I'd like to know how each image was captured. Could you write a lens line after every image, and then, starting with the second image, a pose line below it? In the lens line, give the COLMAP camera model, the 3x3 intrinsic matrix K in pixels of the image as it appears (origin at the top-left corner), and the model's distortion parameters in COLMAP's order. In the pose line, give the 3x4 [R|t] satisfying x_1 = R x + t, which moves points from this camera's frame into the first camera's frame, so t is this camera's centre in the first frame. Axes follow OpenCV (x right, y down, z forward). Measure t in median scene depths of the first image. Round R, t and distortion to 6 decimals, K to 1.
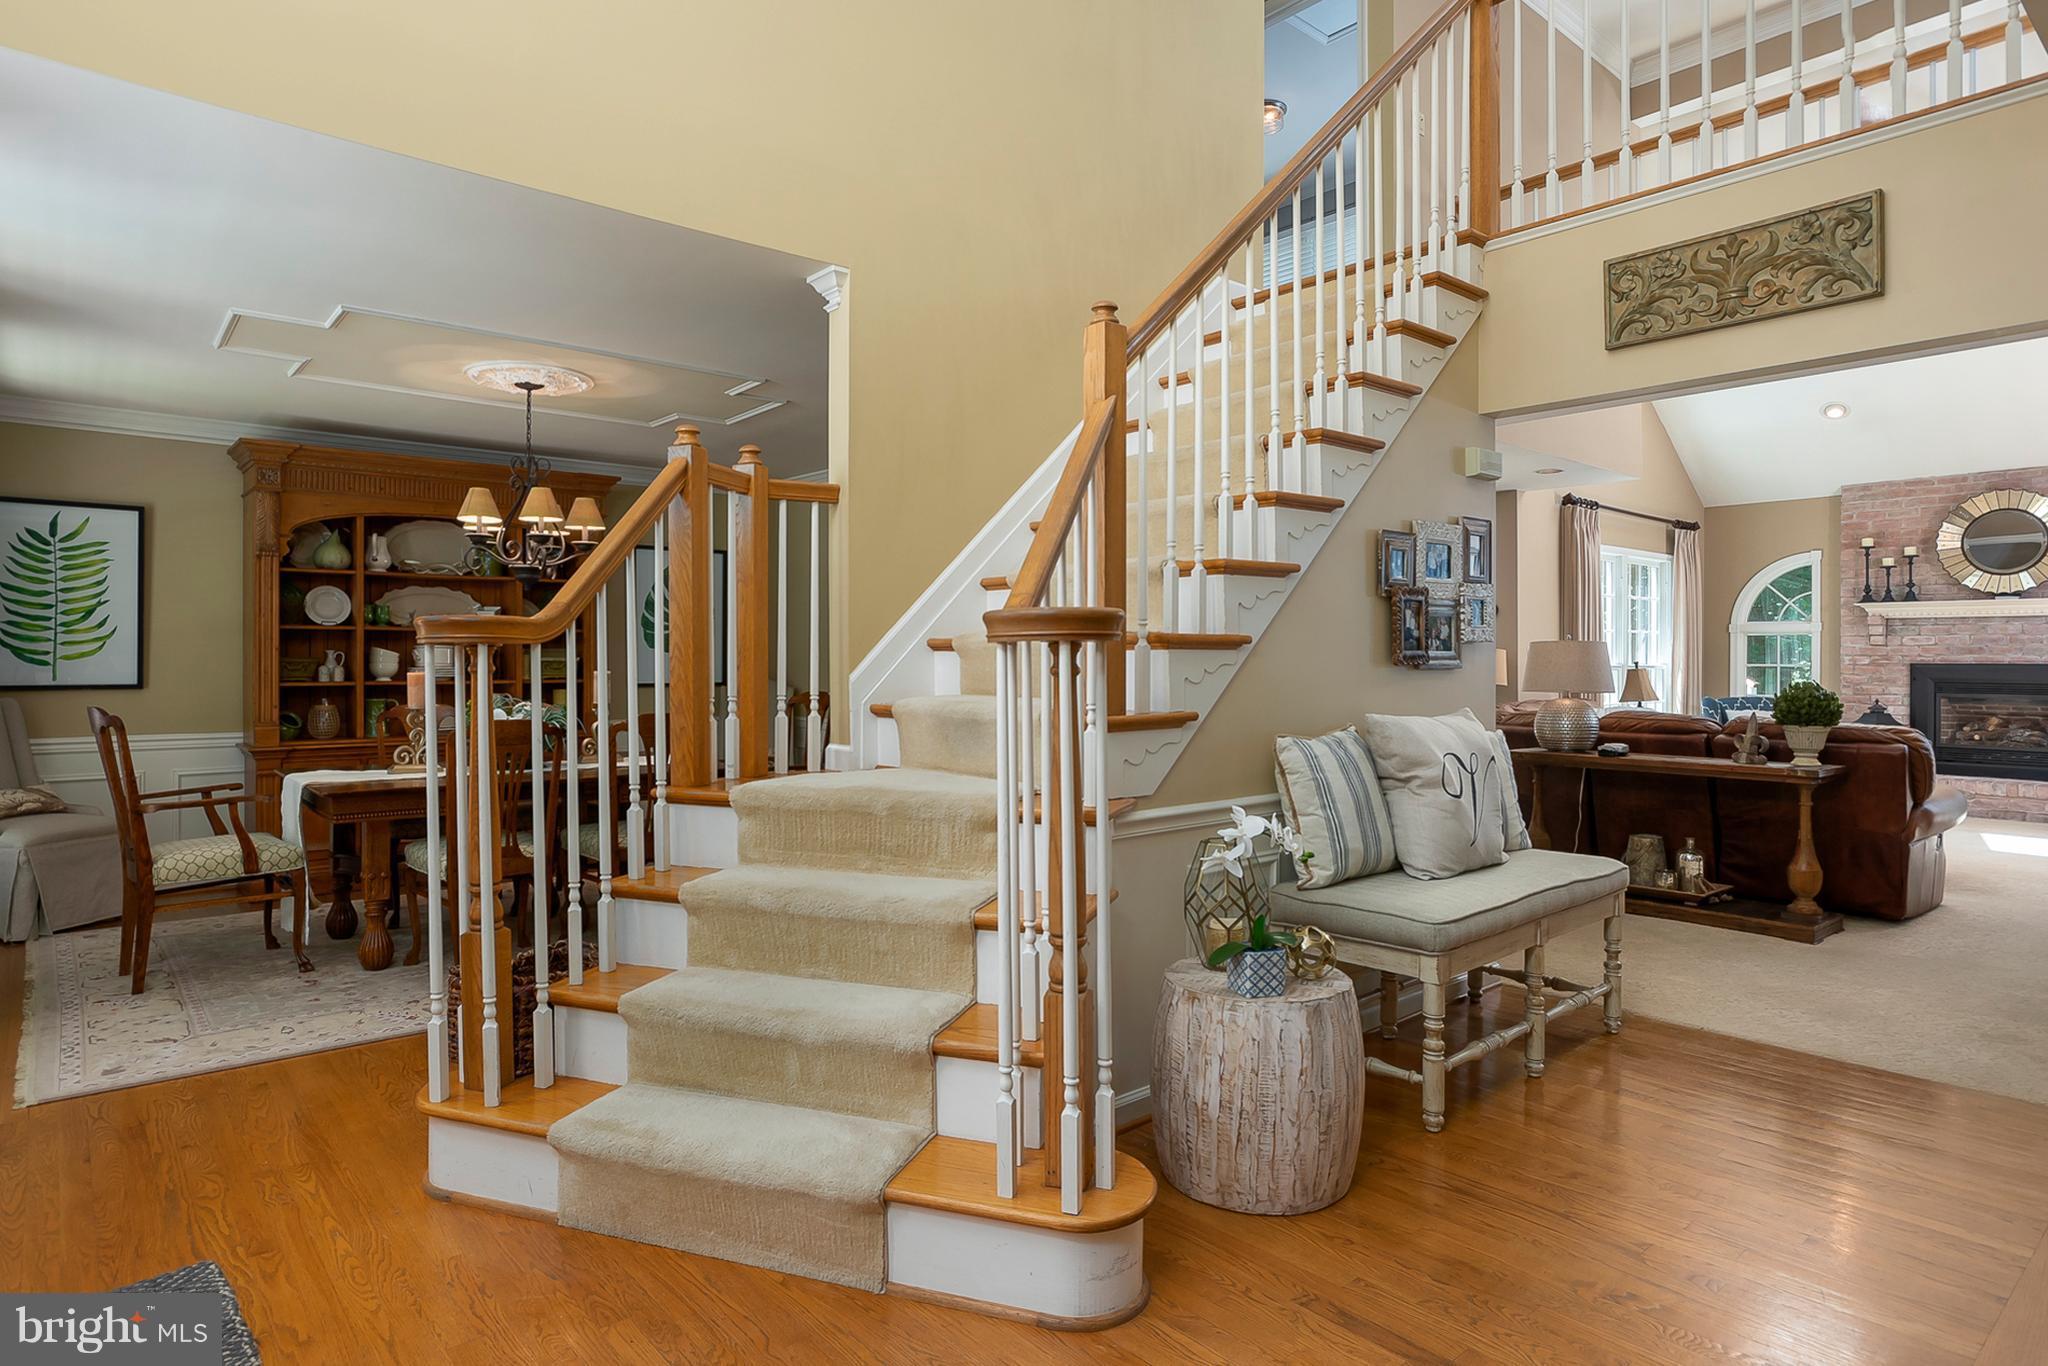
lens RADIAL K [[1178.4, 0, 1033.0], [0, 1178.4, 667.4], [0, 0, 1]] dist [0.005017, -0.002114]
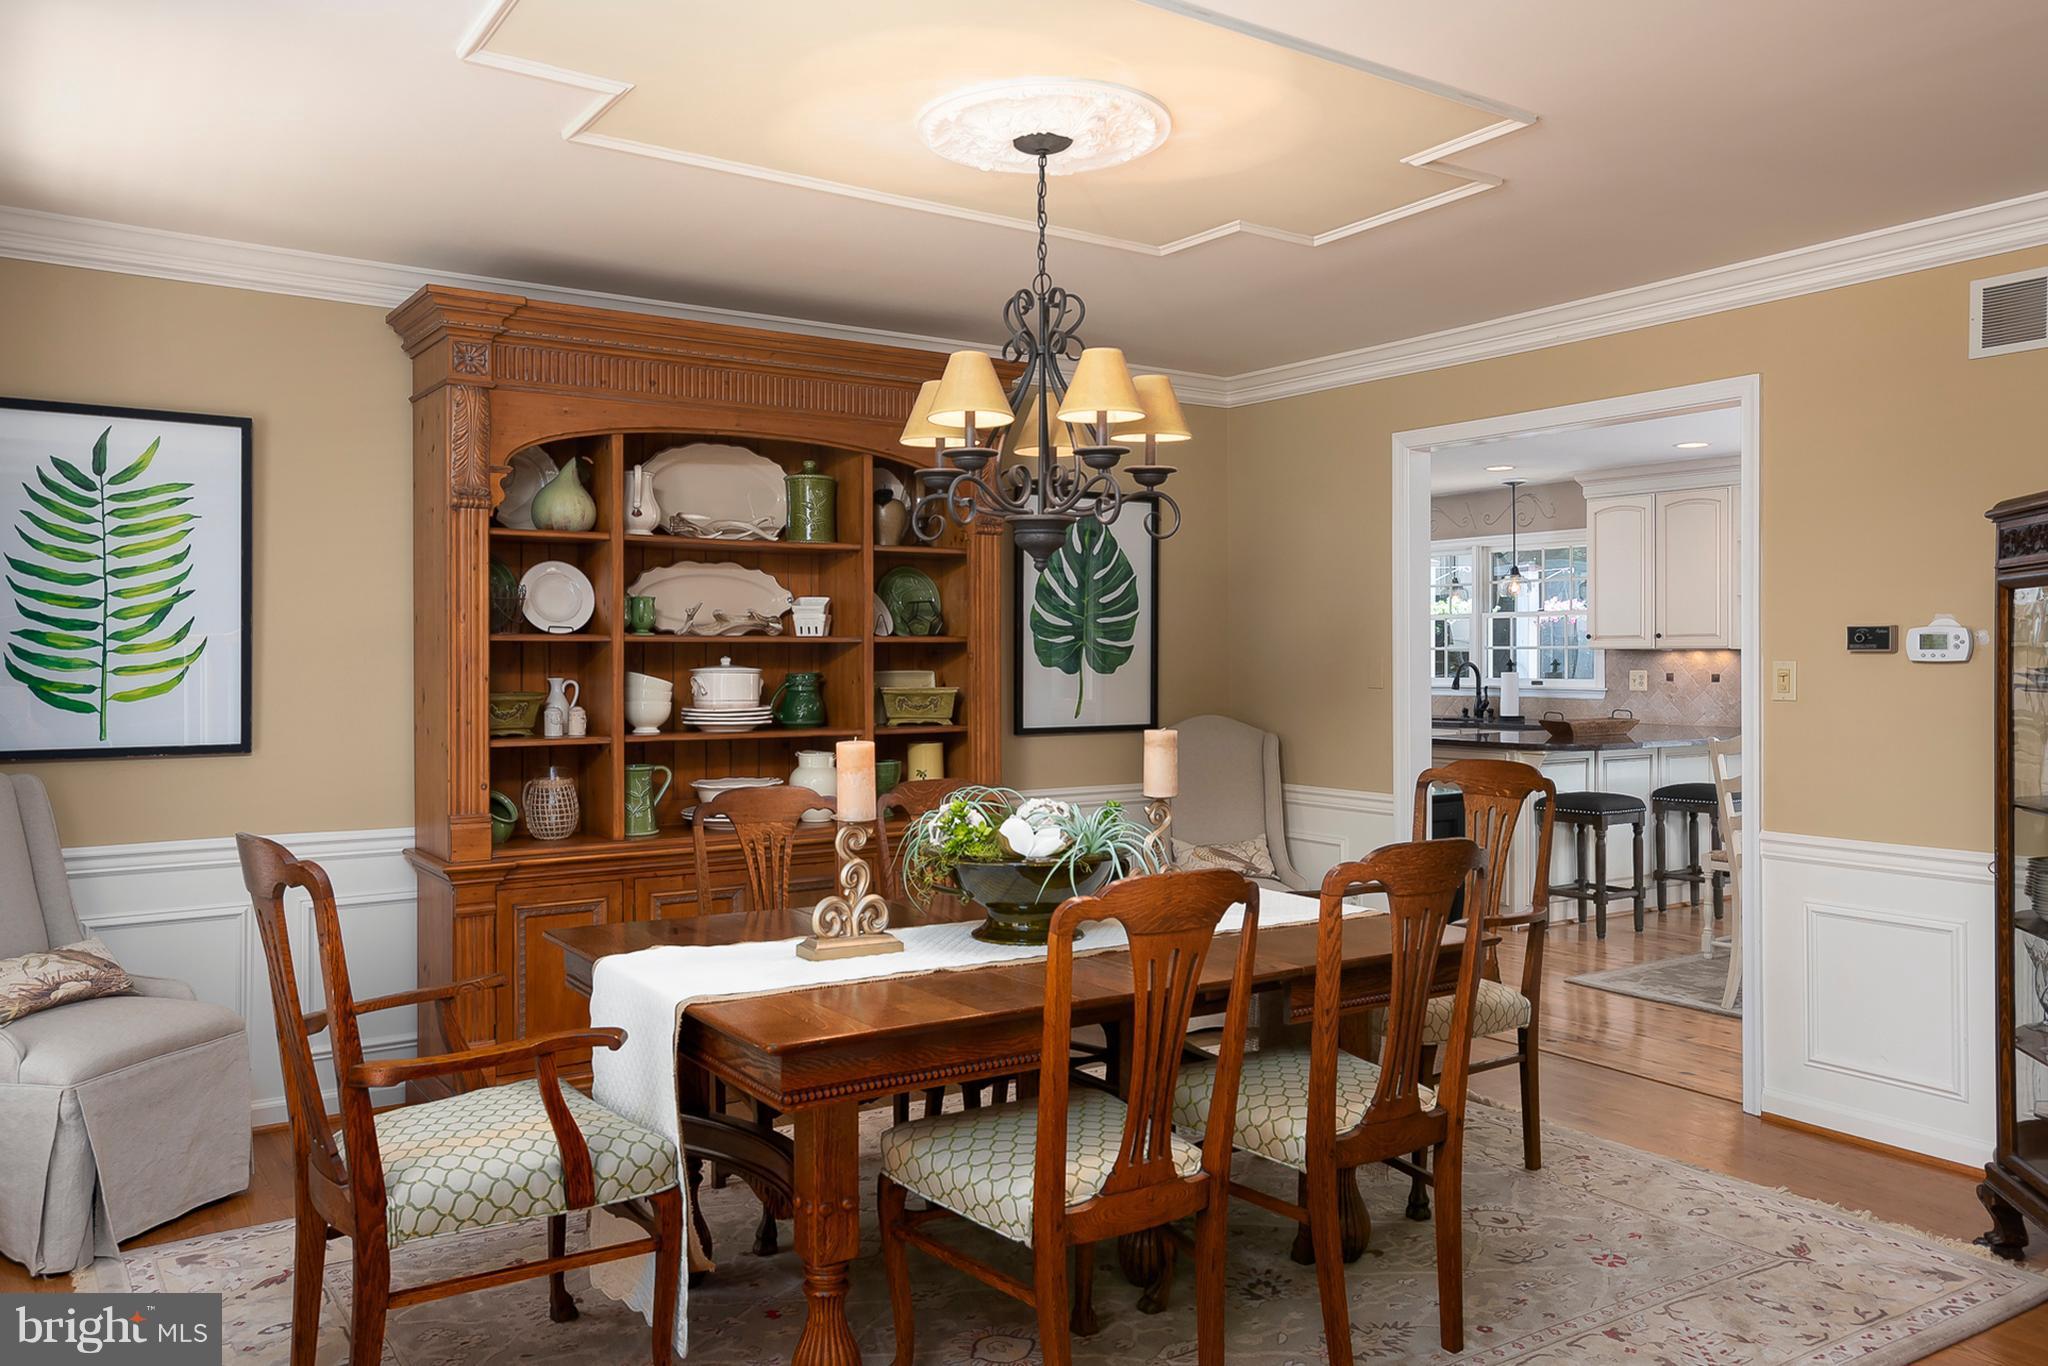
lens RADIAL K [[1520.6, 0, 1003.7], [0, 1520.6, 670.1], [0, 0, 1]] dist [0.029788, 0.010676]
pose [[0.993929, -0.001243, -0.110015, -0.331151], [0.001701, 0.999990, 0.004073, -0.022329], [0.110009, -0.004235, 0.993922, 0.335313]]
